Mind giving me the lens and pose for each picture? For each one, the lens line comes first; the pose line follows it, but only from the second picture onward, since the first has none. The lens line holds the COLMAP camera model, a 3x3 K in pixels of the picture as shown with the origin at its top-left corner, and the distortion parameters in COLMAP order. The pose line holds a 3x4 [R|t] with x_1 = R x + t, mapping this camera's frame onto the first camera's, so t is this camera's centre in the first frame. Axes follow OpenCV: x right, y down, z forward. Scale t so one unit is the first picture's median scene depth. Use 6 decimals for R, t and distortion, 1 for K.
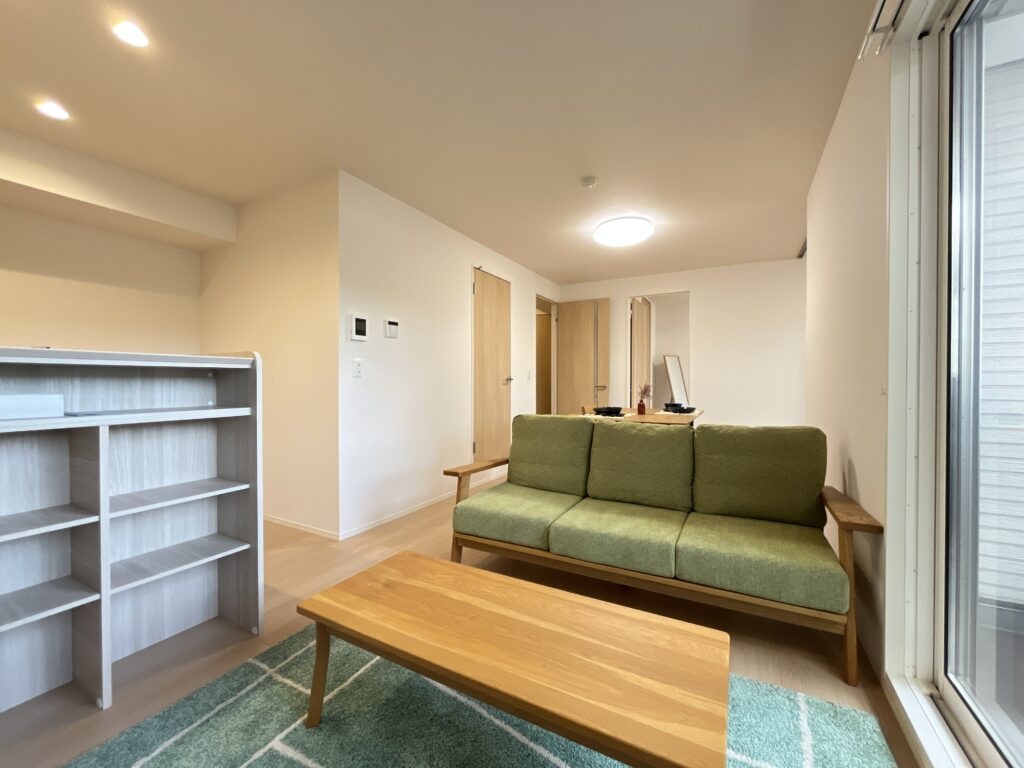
lens RADIAL K [[414.6, 0, 510.5], [0, 414.6, 385.7], [0, 0, 1]] dist [-0.000200, -0.000021]
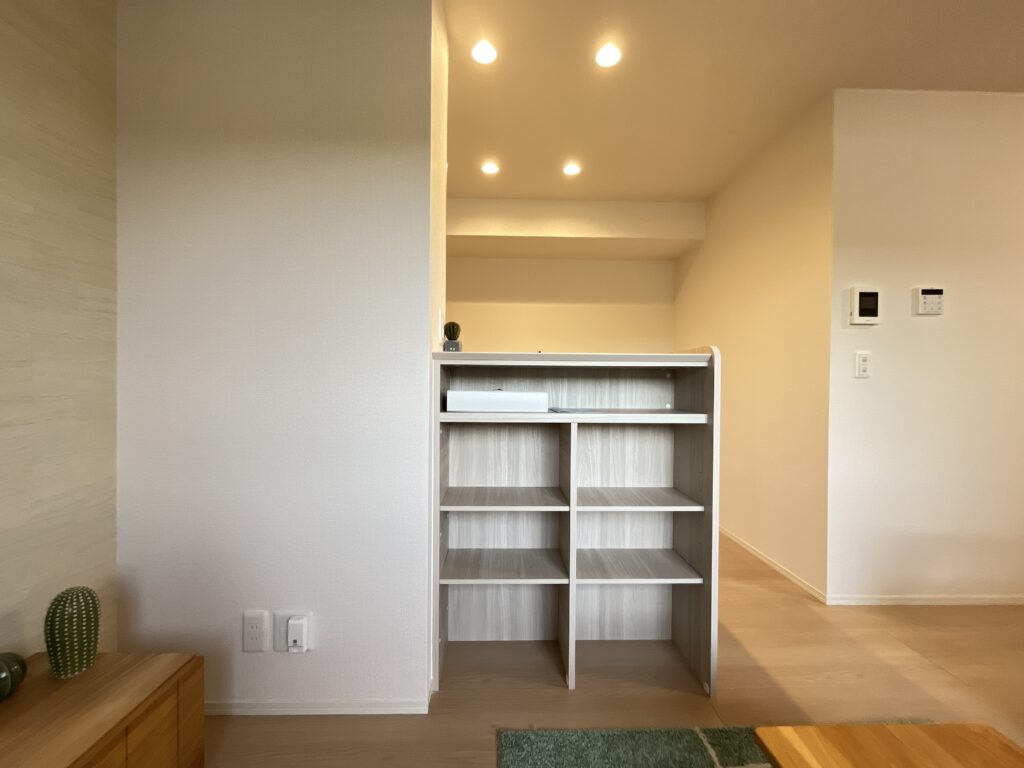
lens RADIAL K [[414.6, 0, 510.5], [0, 414.6, 385.7], [0, 0, 1]] dist [-0.000200, -0.000021]
pose [[0.504285, 0.009237, -0.863488, -0.111106], [-0.017236, 0.999851, 0.000630, 0.002588], [0.863365, 0.014565, 0.504370, 0.244630]]
